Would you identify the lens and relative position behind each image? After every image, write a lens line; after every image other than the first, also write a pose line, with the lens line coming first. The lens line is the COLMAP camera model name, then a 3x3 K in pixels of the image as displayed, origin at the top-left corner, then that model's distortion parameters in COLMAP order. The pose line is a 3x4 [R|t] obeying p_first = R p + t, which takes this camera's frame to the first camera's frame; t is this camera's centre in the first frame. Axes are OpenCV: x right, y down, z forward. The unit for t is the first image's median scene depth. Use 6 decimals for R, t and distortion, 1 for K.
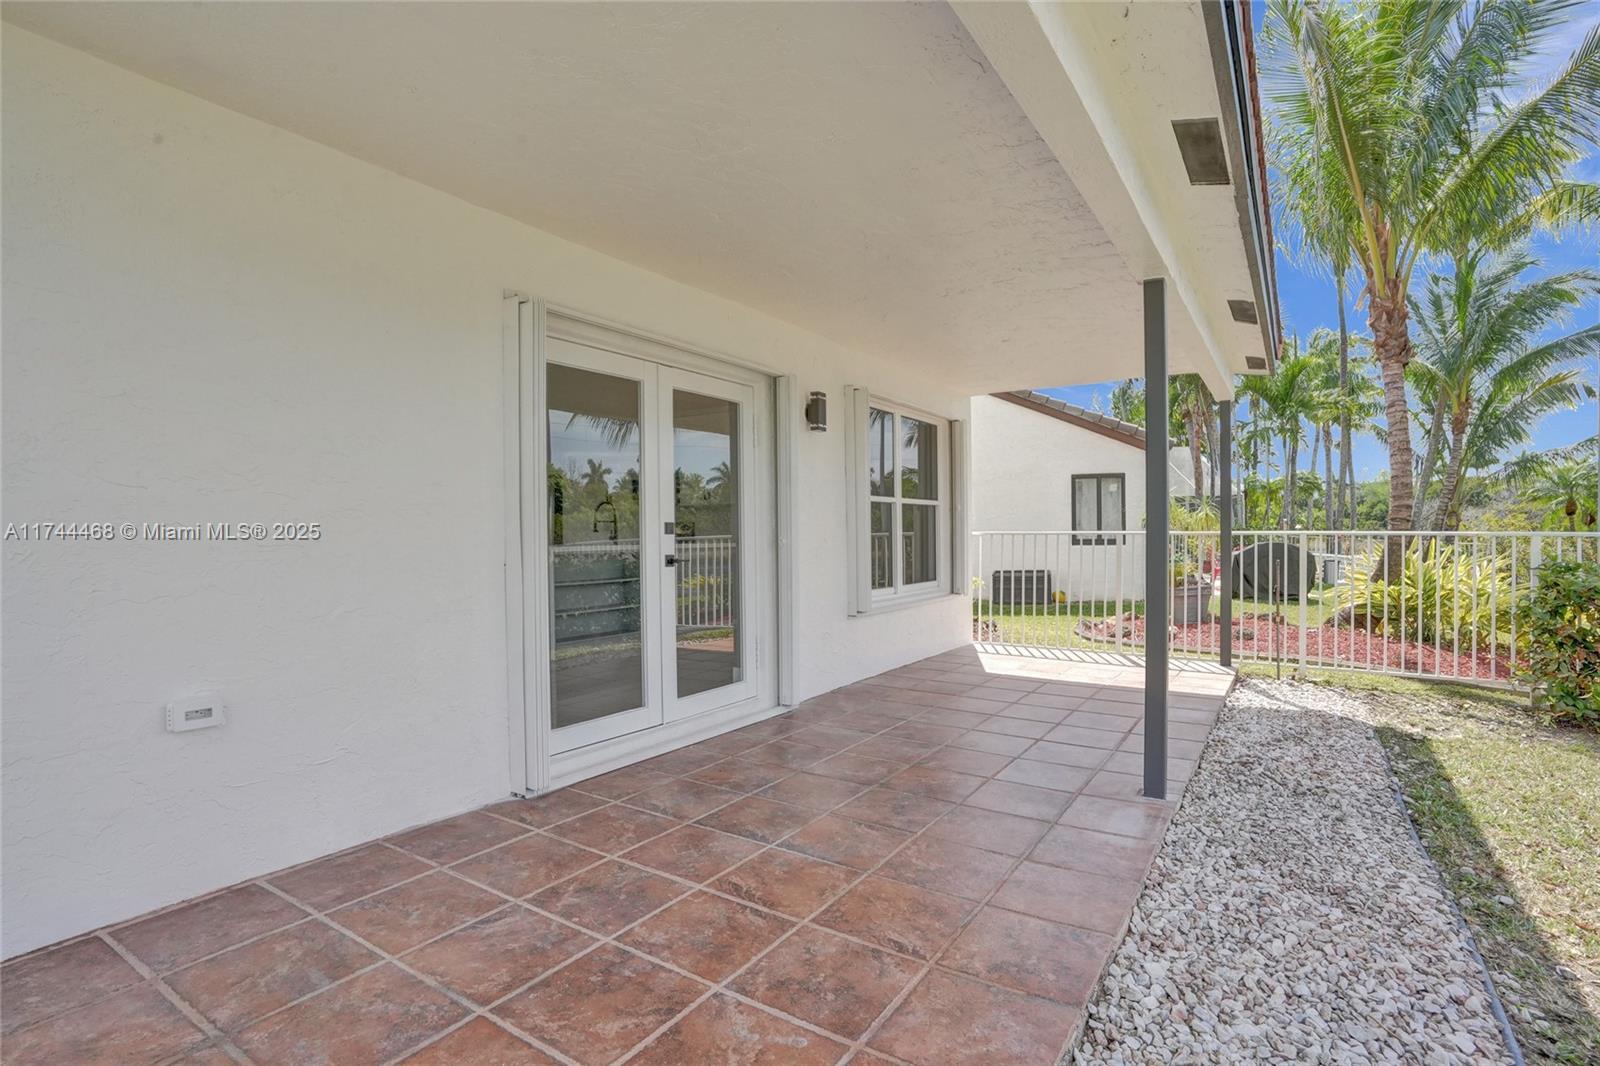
lens RADIAL K [[765.6, 0, 801.2], [0, 765.6, 531.6], [0, 0, 1]] dist [-0.059409, 0.021553]
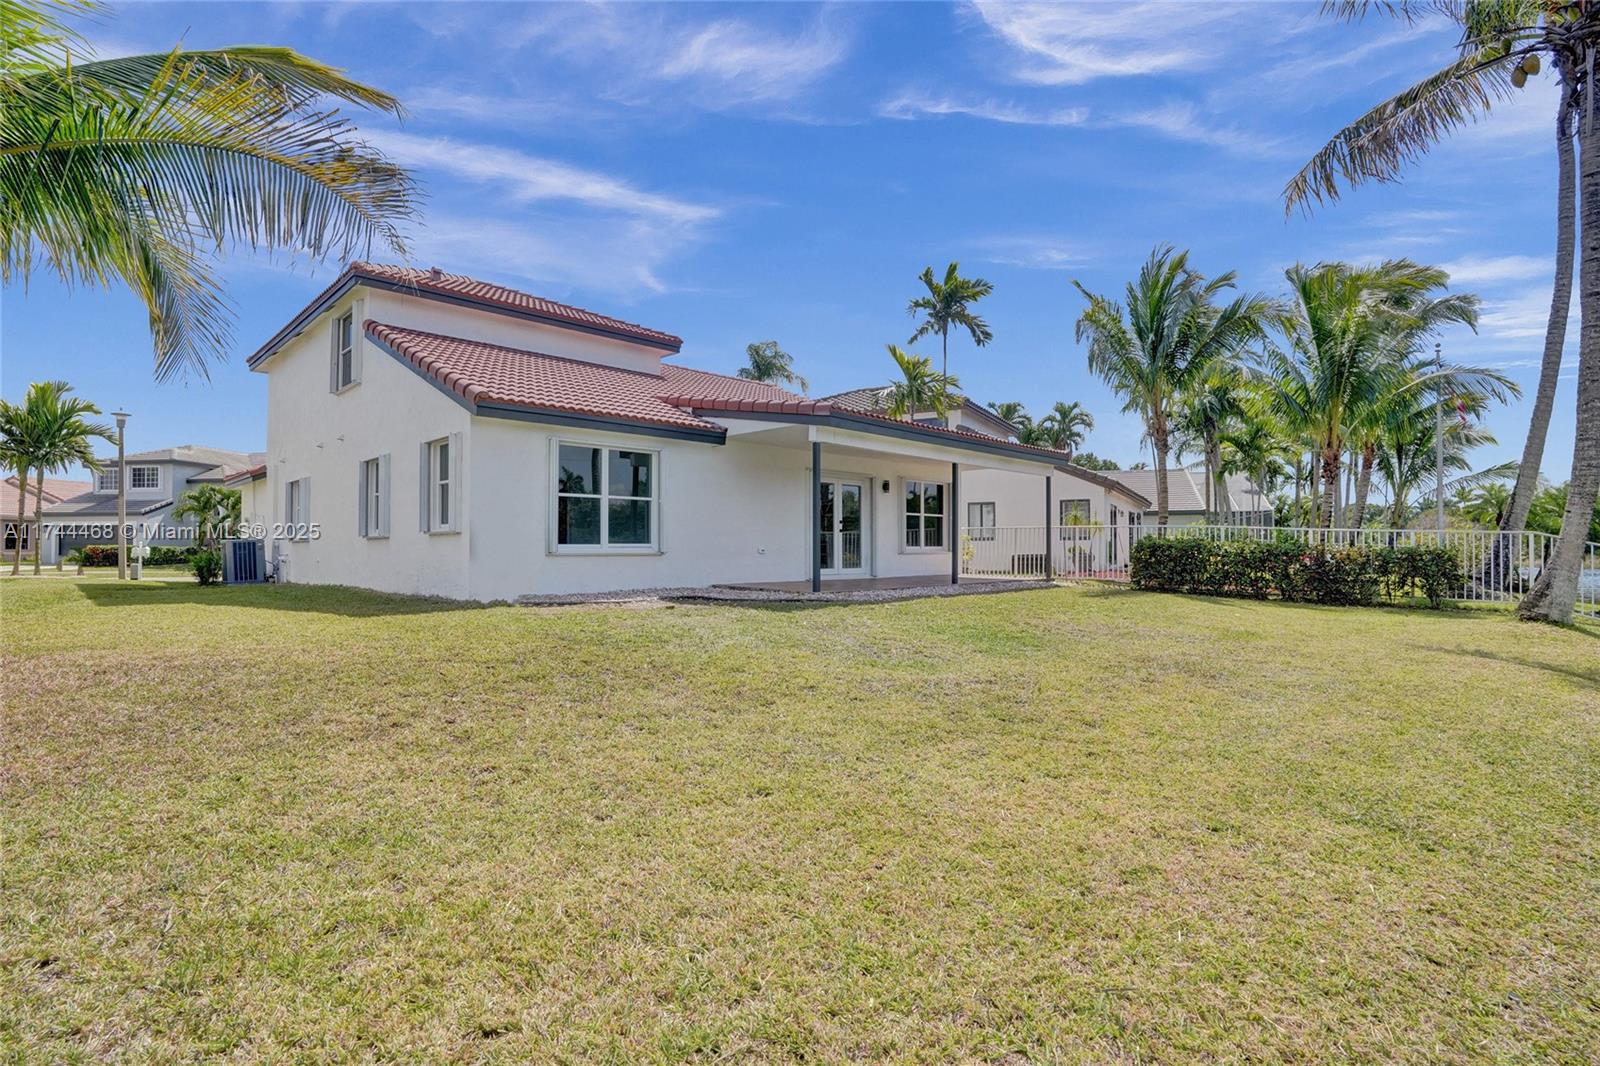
lens RADIAL K [[765.6, 0, 799.5], [0, 765.6, 534.1], [0, 0, 1]] dist [-0.059409, 0.021553]
pose [[0.980095, 0.000905, -0.198528, 0.308689], [-0.003387, 0.999920, -0.012164, 0.081795], [0.198501, 0.012594, 0.980020, -2.241239]]
